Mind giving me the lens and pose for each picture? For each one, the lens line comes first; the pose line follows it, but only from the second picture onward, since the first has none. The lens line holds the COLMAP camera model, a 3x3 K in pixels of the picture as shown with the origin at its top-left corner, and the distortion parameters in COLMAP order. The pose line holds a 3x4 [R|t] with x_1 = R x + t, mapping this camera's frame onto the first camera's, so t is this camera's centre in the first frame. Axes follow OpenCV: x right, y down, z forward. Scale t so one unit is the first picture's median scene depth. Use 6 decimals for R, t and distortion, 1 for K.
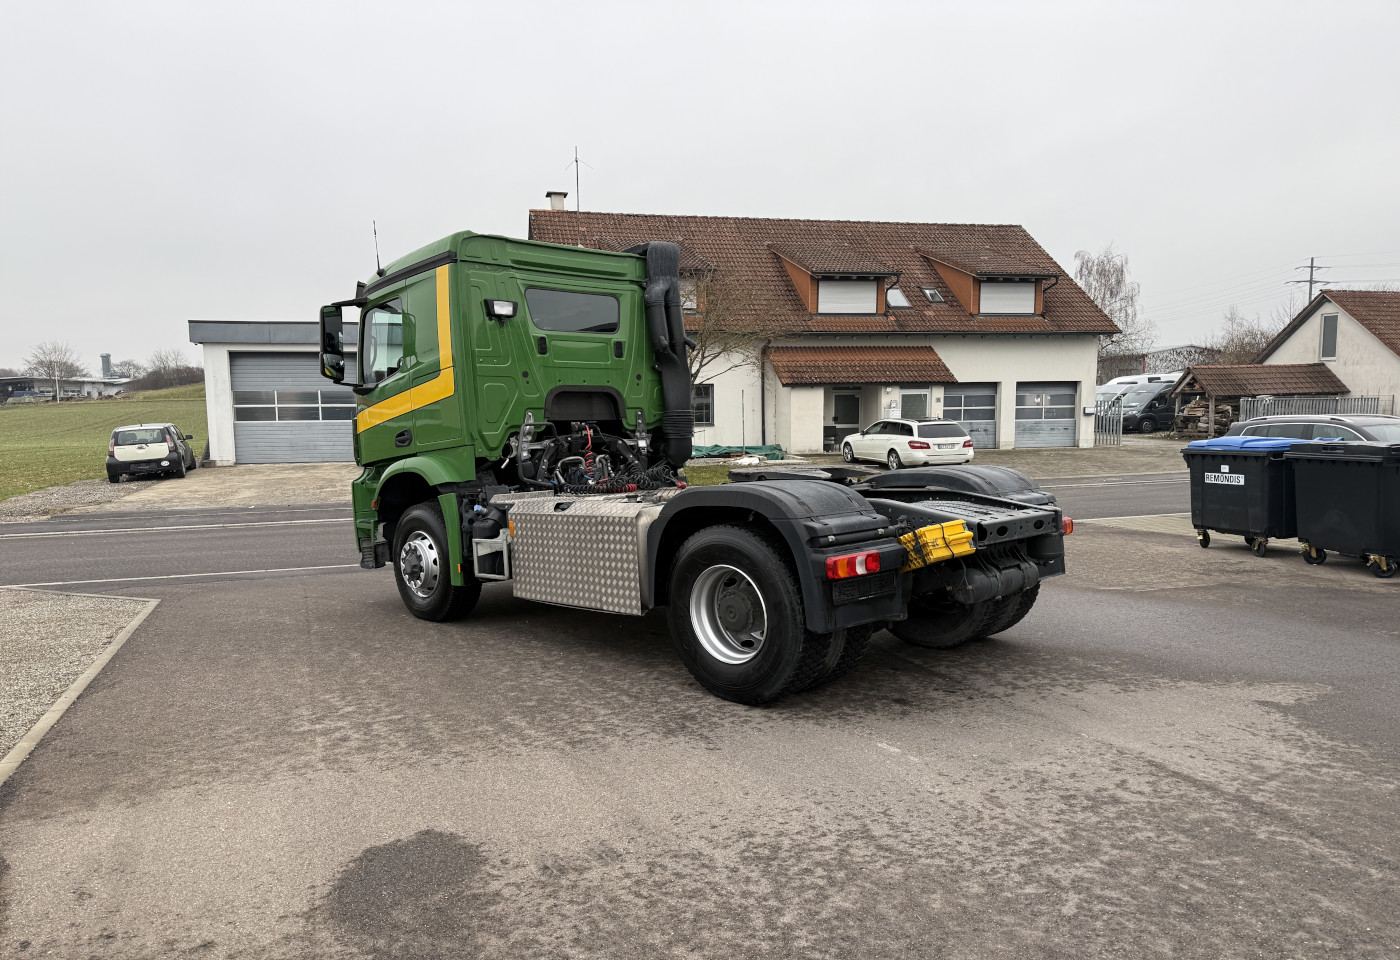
lens RADIAL K [[978.9, 0, 712.8], [0, 978.9, 508.5], [0, 0, 1]] dist [0.022046, -0.028846]
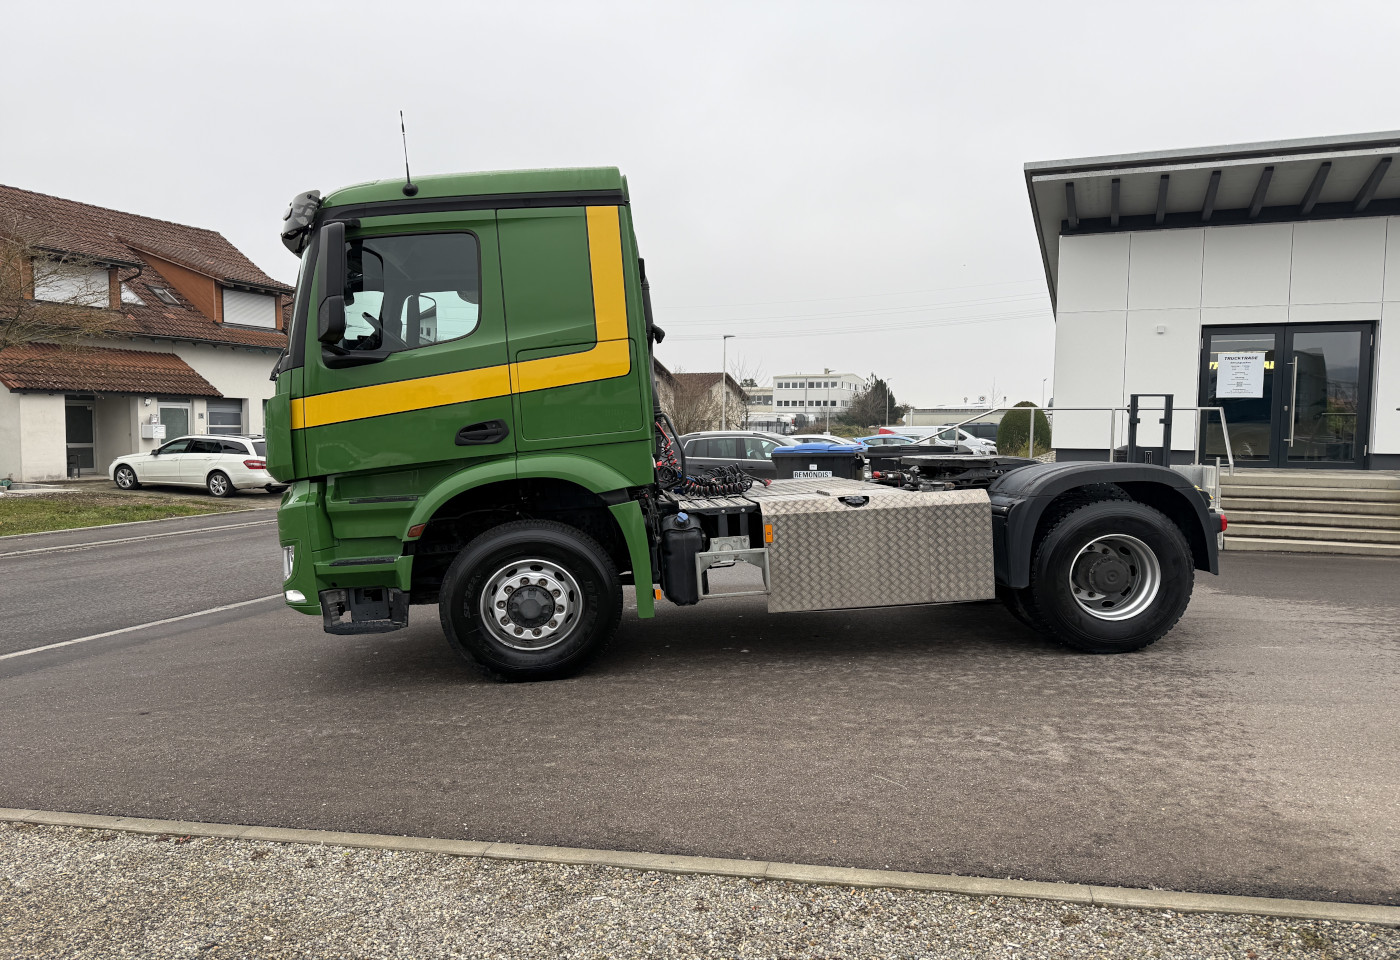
lens RADIAL K [[978.9, 0, 687.1], [0, 978.9, 506.1], [0, 0, 1]] dist [0.022046, -0.028846]
pose [[0.604747, -0.048162, 0.794960, -0.969550], [0.072128, 0.997380, 0.005556, -0.014205], [-0.793145, 0.053979, 0.606636, 0.560276]]
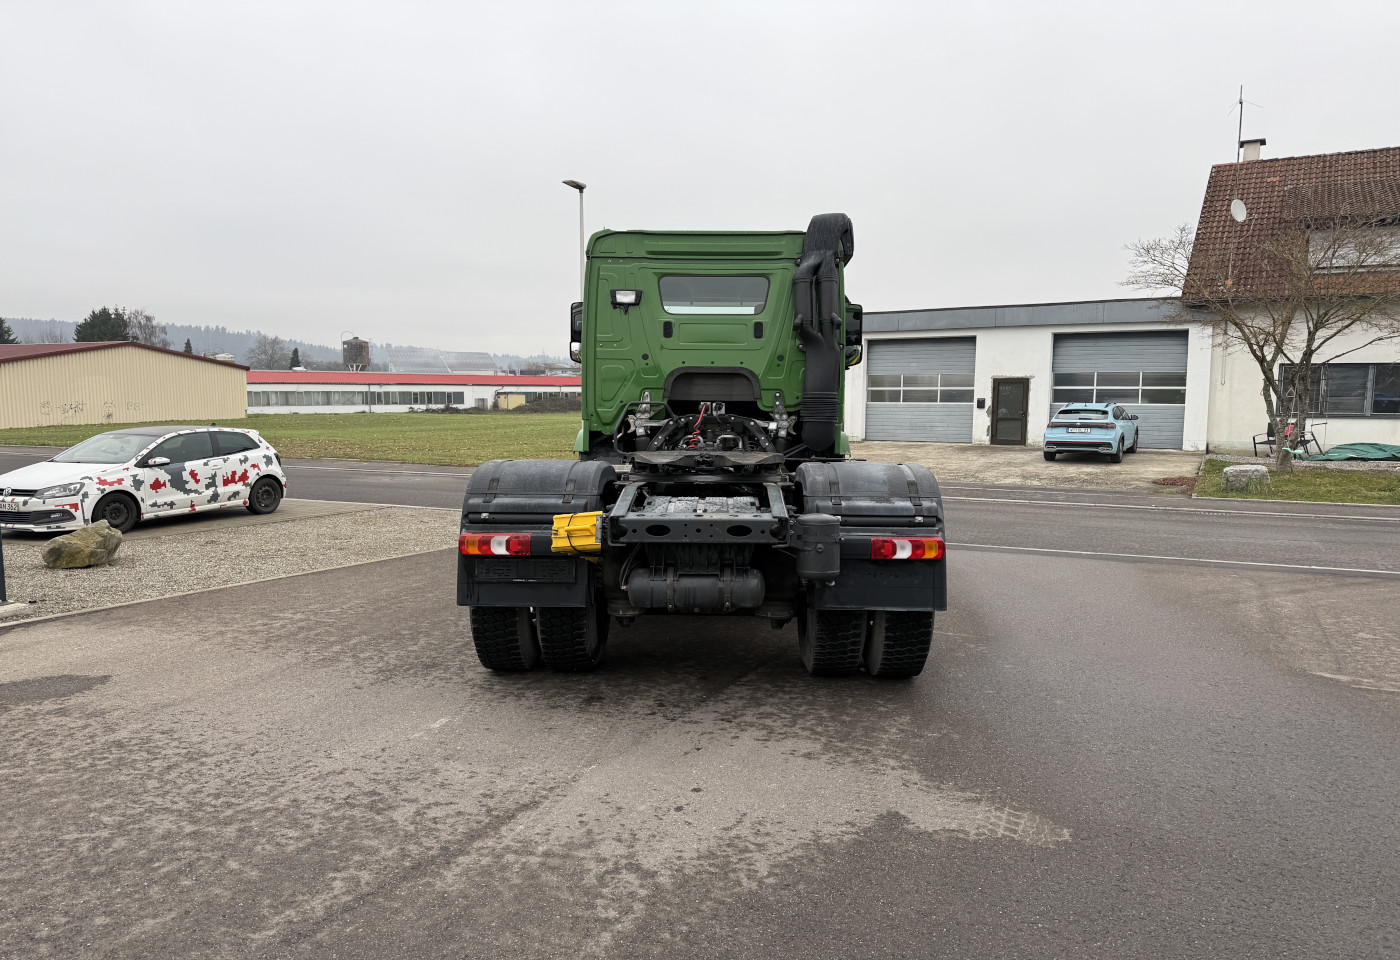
lens RADIAL K [[978.9, 0, 701.3], [0, 978.9, 521.8], [0, 0, 1]] dist [0.022046, -0.028846]
pose [[0.710176, 0.102127, -0.696578, 0.634826], [-0.081583, 0.994695, 0.062659, -0.029099], [0.699282, 0.012330, 0.714740, 0.276234]]
